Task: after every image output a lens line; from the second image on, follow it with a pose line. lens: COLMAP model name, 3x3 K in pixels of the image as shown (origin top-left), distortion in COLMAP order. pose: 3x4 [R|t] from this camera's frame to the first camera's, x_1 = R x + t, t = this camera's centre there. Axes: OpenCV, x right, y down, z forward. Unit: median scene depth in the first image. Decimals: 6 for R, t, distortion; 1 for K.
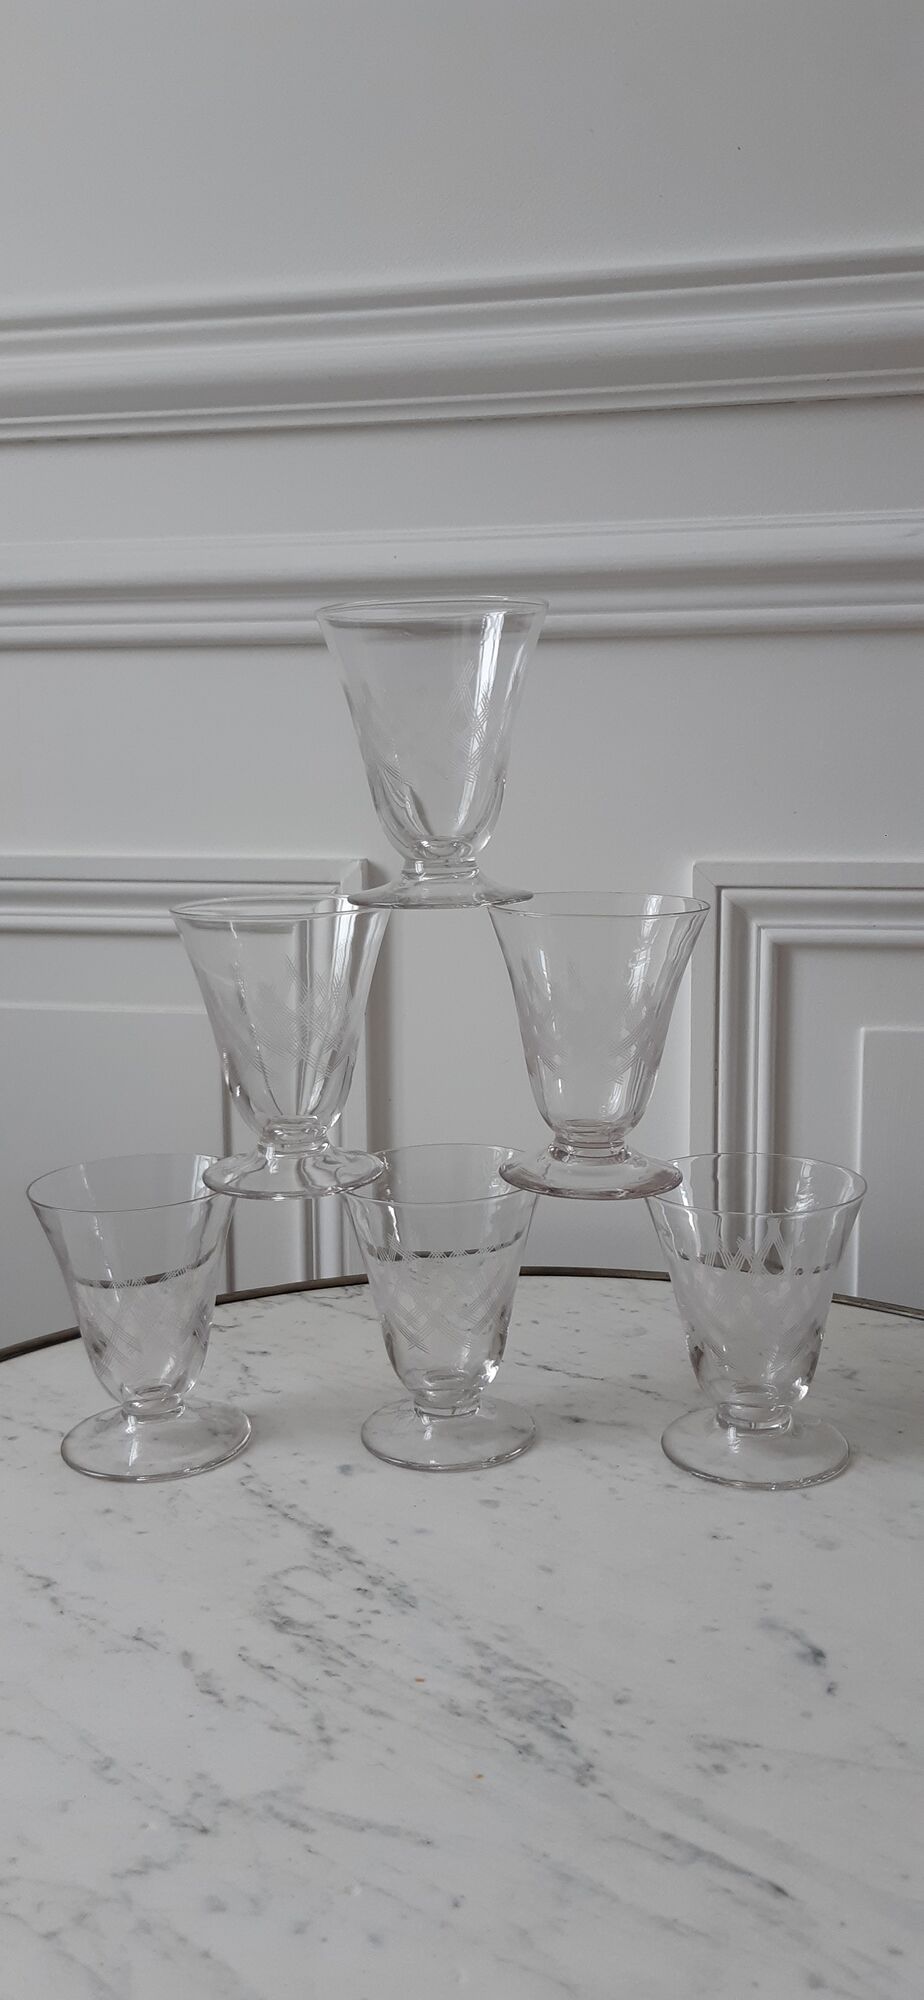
lens RADIAL K [[1526.0, 0, 450.7], [0, 1526.0, 990.8], [0, 0, 1]] dist [0.016702, -0.047479]
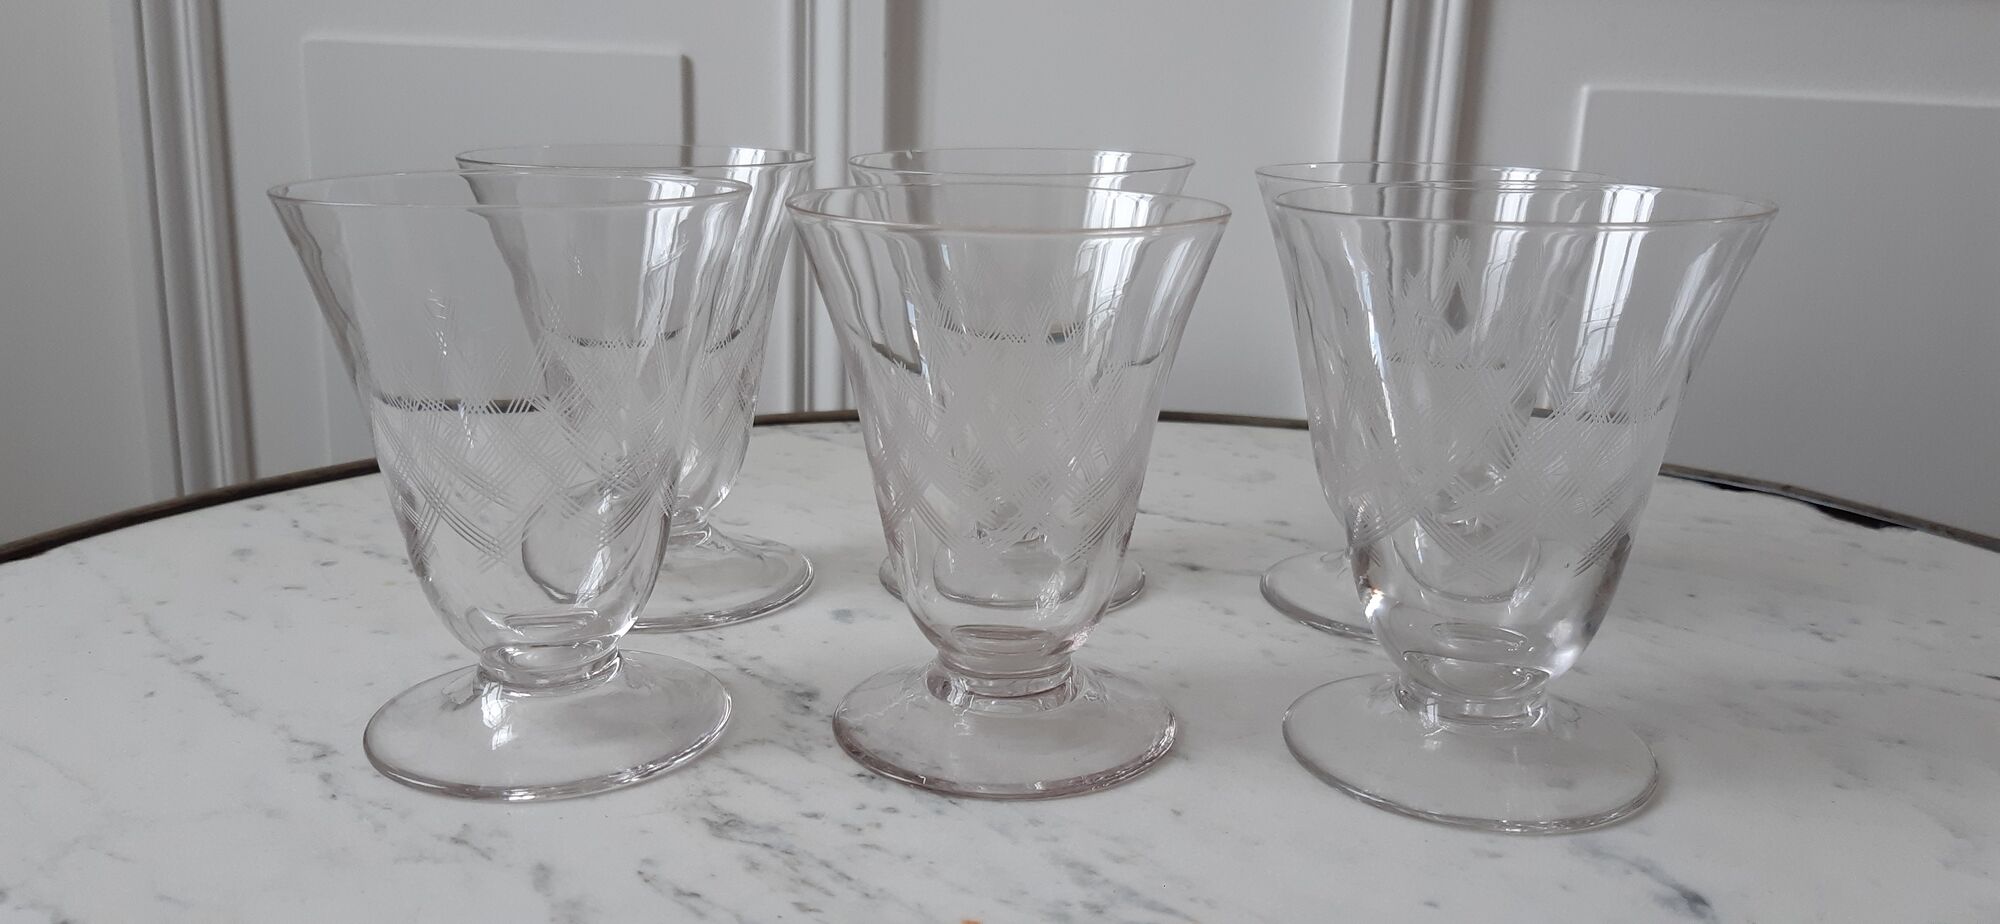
lens RADIAL K [[1526.0, 0, 1023.9], [0, 1526.0, 443.6], [0, 0, 1]] dist [0.016702, -0.047479]
pose [[0.997846, 0.044418, 0.048278, -0.027493], [-0.048835, 0.994324, 0.094520, 0.179661], [-0.043806, -0.096674, 0.994352, 0.372961]]
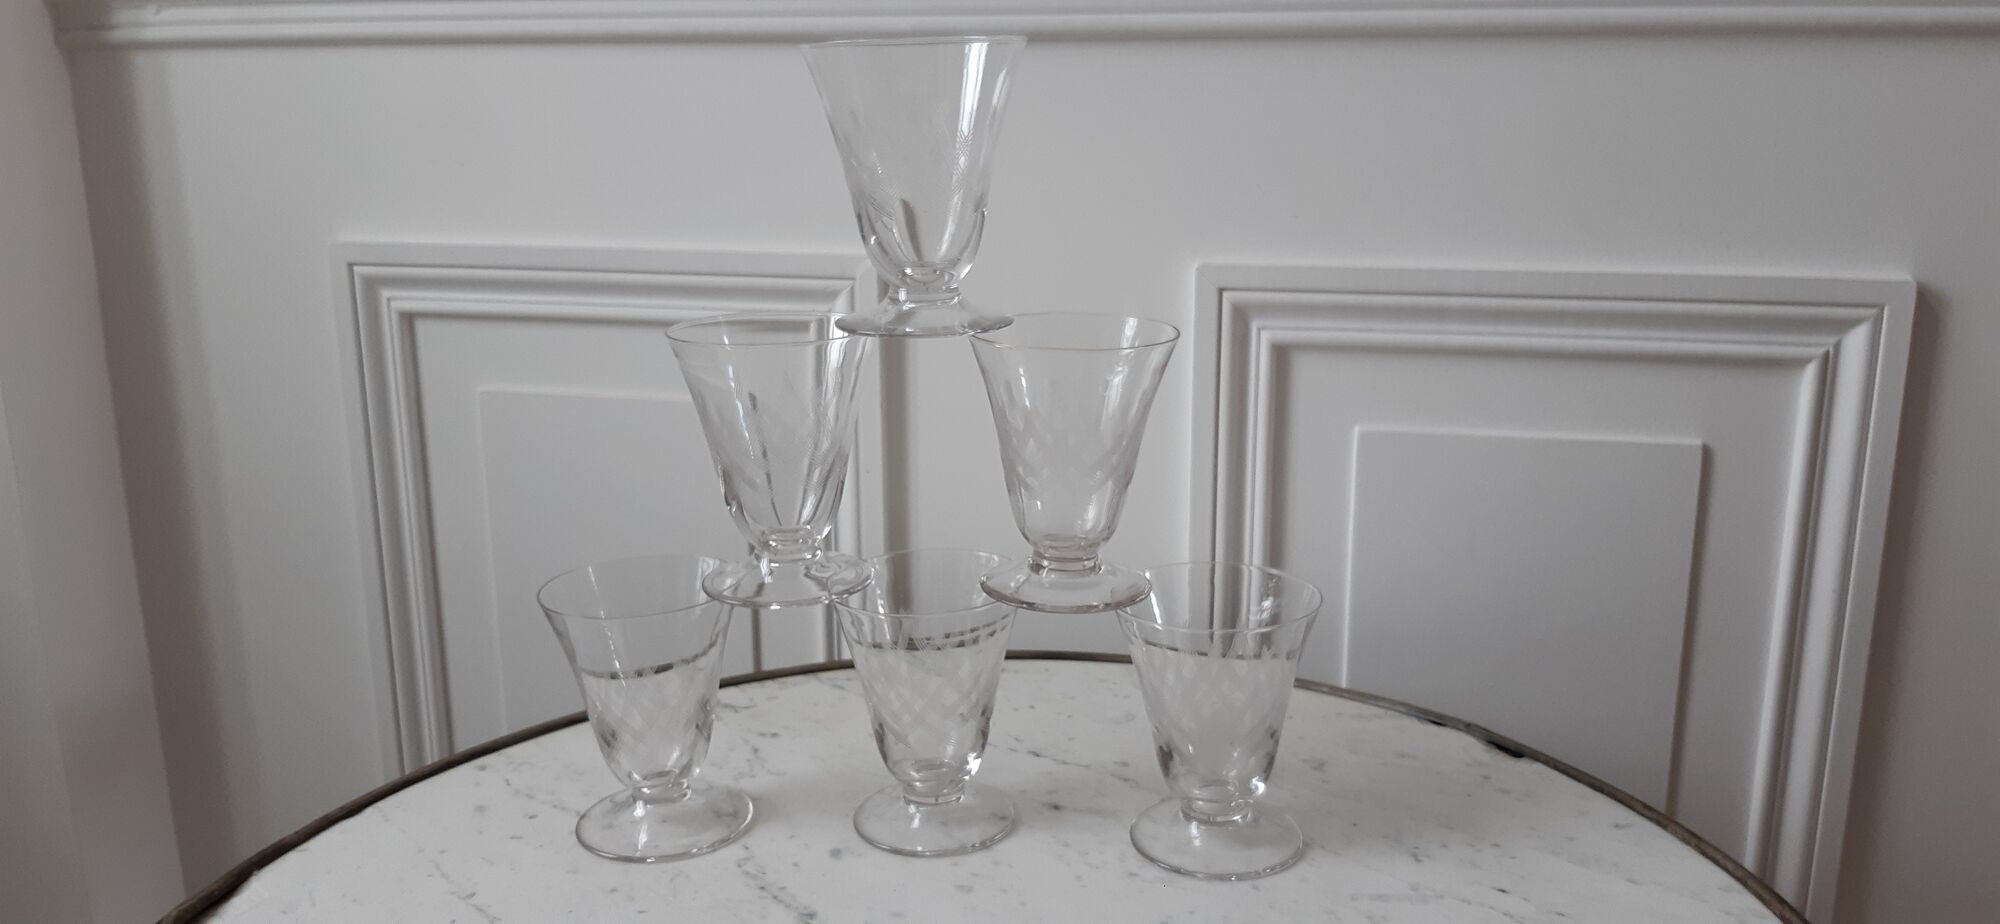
lens RADIAL K [[1526.0, 0, 1009.9], [0, 1526.0, 458.2], [0, 0, 1]] dist [0.016702, -0.047479]
pose [[0.999803, 0.009482, -0.017462, 0.070780], [-0.007766, 0.995366, 0.095840, -0.069307], [0.018289, -0.095685, 0.995244, -0.045510]]
